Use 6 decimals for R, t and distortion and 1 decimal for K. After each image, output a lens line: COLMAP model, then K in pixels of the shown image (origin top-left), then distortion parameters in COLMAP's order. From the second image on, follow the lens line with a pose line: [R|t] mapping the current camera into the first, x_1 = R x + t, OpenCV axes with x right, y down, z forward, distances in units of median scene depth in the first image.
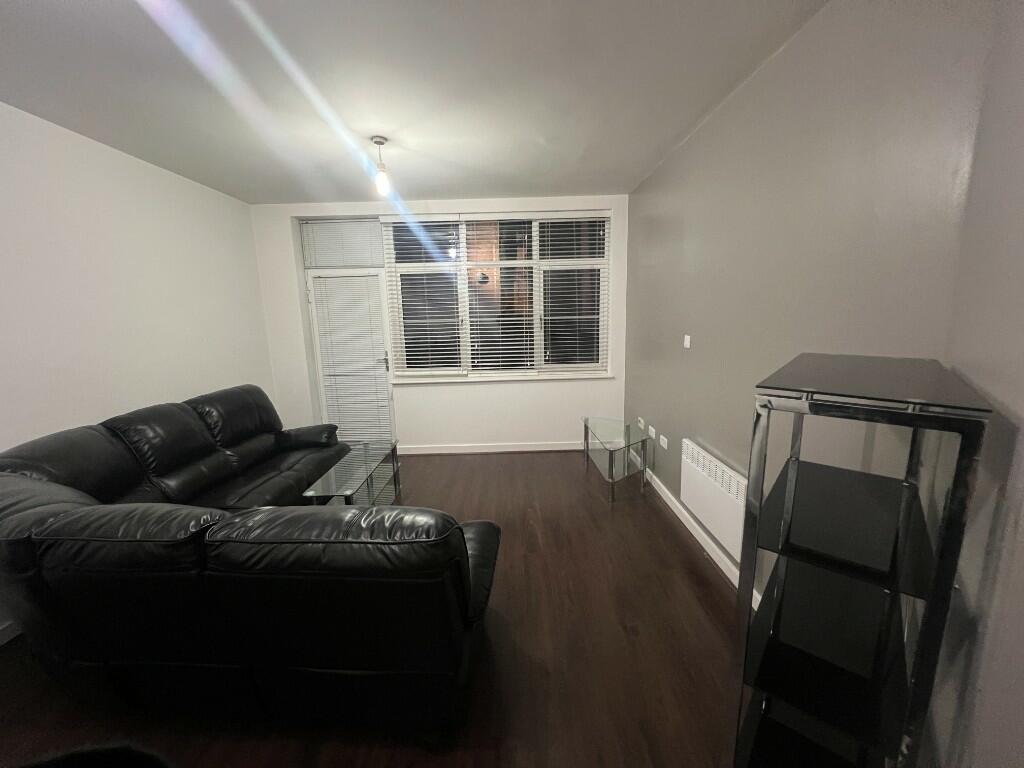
lens RADIAL K [[409.7, 0, 511.7], [0, 409.7, 384.8], [0, 0, 1]] dist [0.002634, 0.000147]
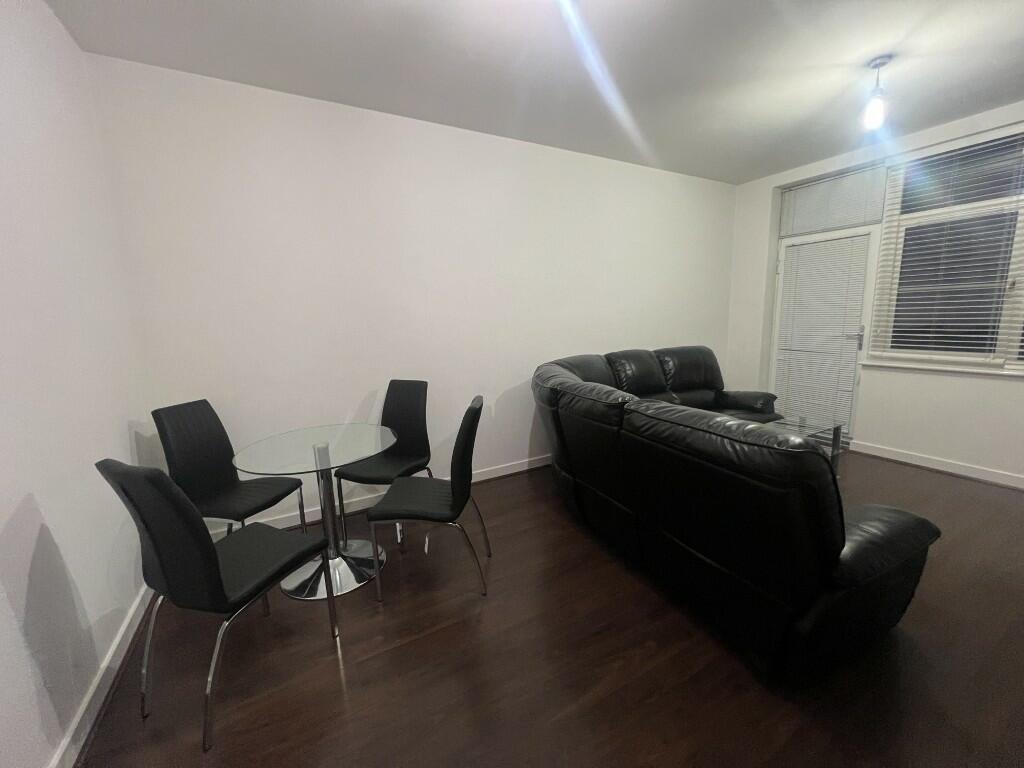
lens RADIAL K [[409.7, 0, 512.1], [0, 409.7, 384.2], [0, 0, 1]] dist [0.002634, 0.000147]
pose [[0.489091, 0.154258, -0.858484, 0.118779], [-0.136571, 0.985641, 0.099300, 0.073170], [0.861475, 0.068677, 0.503135, -0.040983]]
